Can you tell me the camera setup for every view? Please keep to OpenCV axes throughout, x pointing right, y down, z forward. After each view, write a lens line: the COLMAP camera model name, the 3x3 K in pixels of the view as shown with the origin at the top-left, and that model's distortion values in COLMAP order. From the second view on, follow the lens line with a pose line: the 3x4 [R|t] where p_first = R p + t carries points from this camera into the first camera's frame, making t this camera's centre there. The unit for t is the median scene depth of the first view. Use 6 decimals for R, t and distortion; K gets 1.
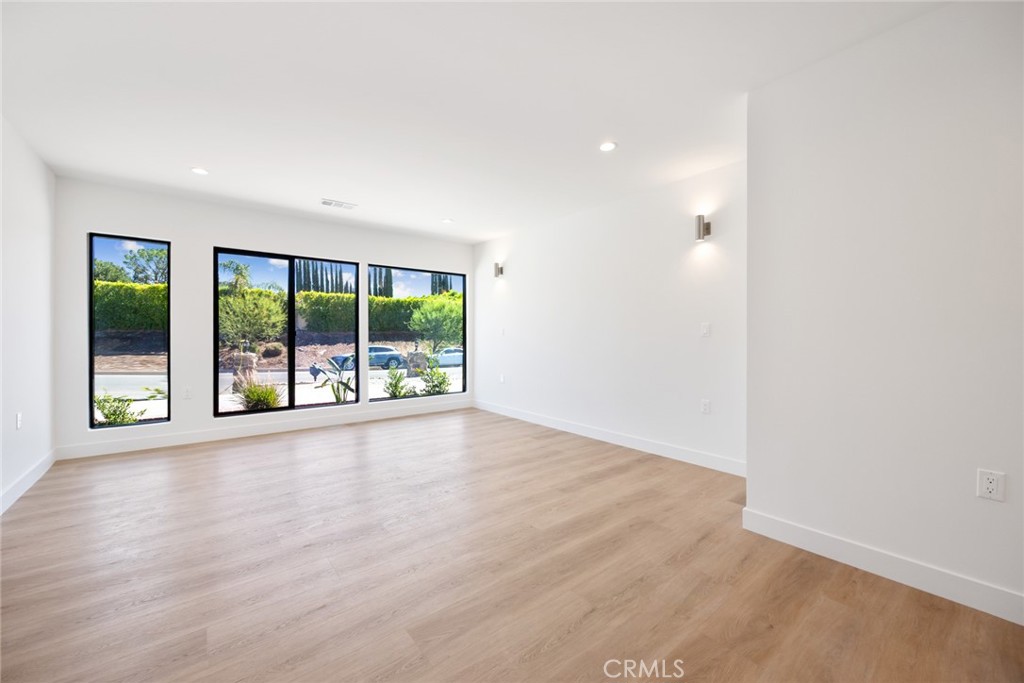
lens RADIAL K [[397.8, 0, 522.8], [0, 397.8, 335.8], [0, 0, 1]] dist [-0.002910, 0.000251]
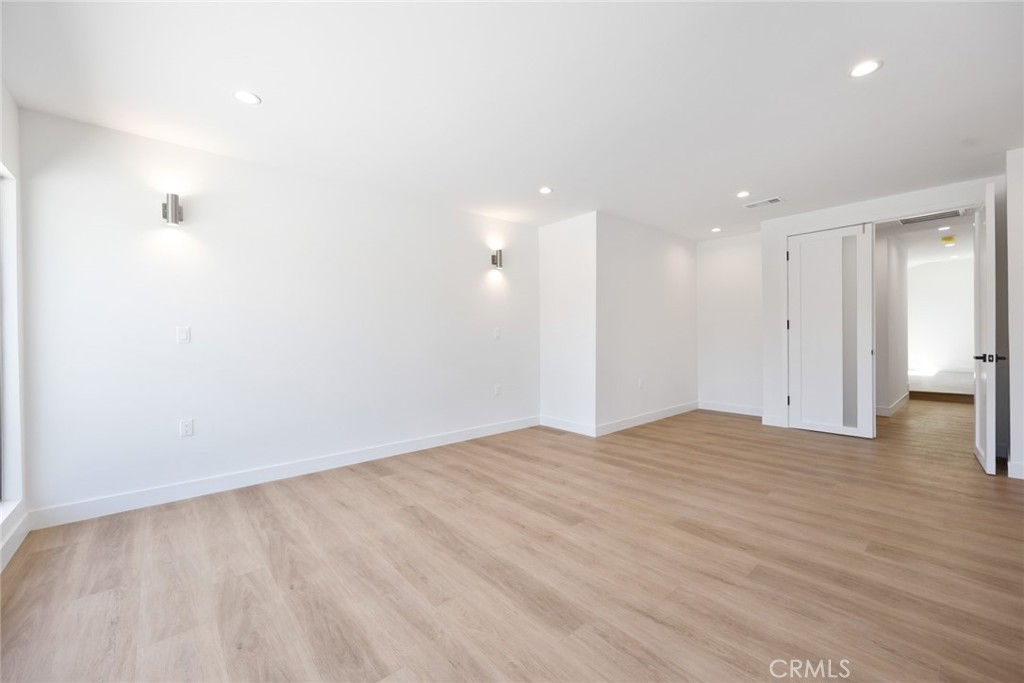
lens RADIAL K [[397.8, 0, 510.2], [0, 397.8, 339.3], [0, 0, 1]] dist [-0.002910, 0.000251]
pose [[-0.017546, -0.003992, 0.999838, -0.797178], [0.012711, 0.999910, 0.004216, -0.004164], [-0.999765, 0.012783, -0.017493, 0.833744]]
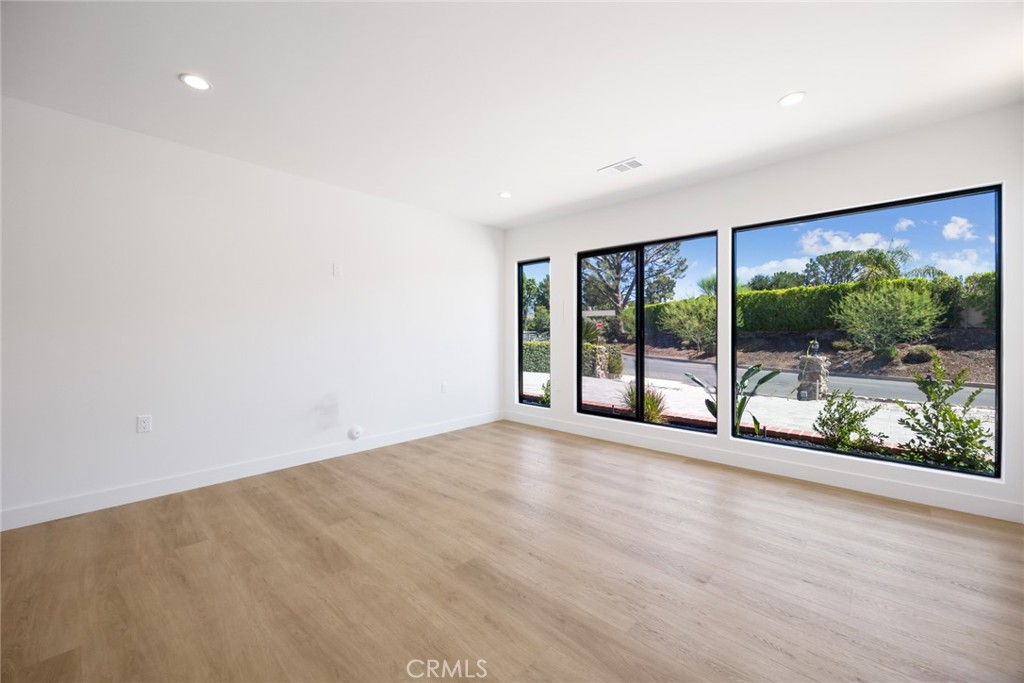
lens RADIAL K [[397.8, 0, 511.4], [0, 397.8, 341.9], [0, 0, 1]] dist [-0.002910, 0.000251]
pose [[0.127127, 0.014734, -0.991777, 0.286744], [0.000290, 0.999889, 0.014891, -0.002104], [0.991886, -0.002181, 0.127109, 0.718981]]
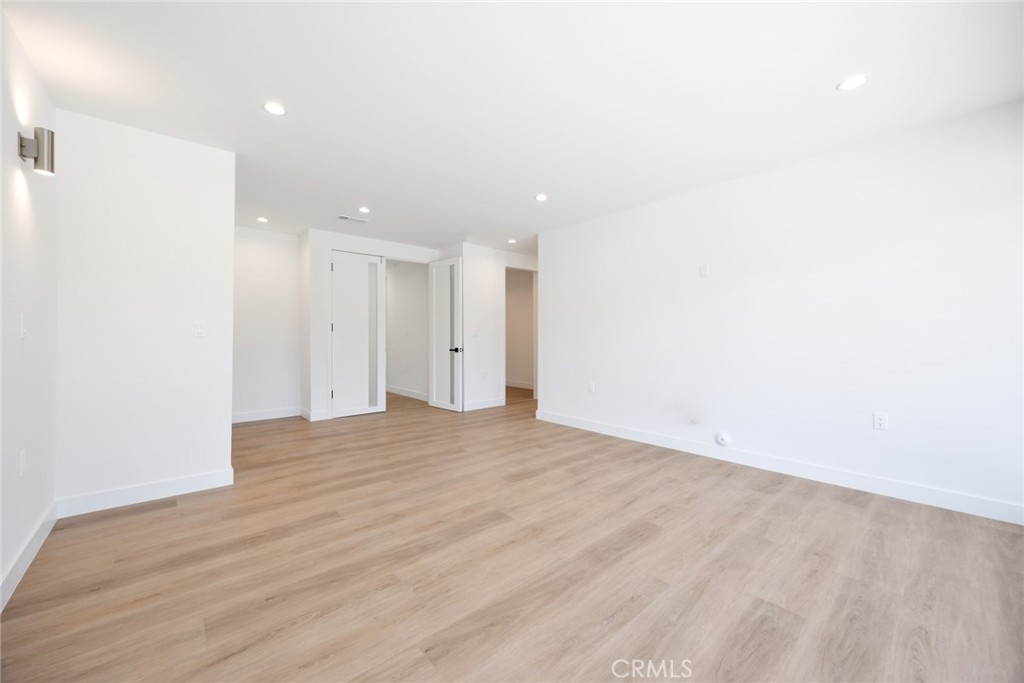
lens RADIAL K [[397.8, 0, 509.9], [0, 397.8, 337.3], [0, 0, 1]] dist [-0.002910, 0.000251]
pose [[-0.999833, 0.001618, -0.018182, -0.196519], [0.001534, 0.999988, 0.004637, -0.004787], [0.018189, 0.004608, -0.999824, 1.346939]]
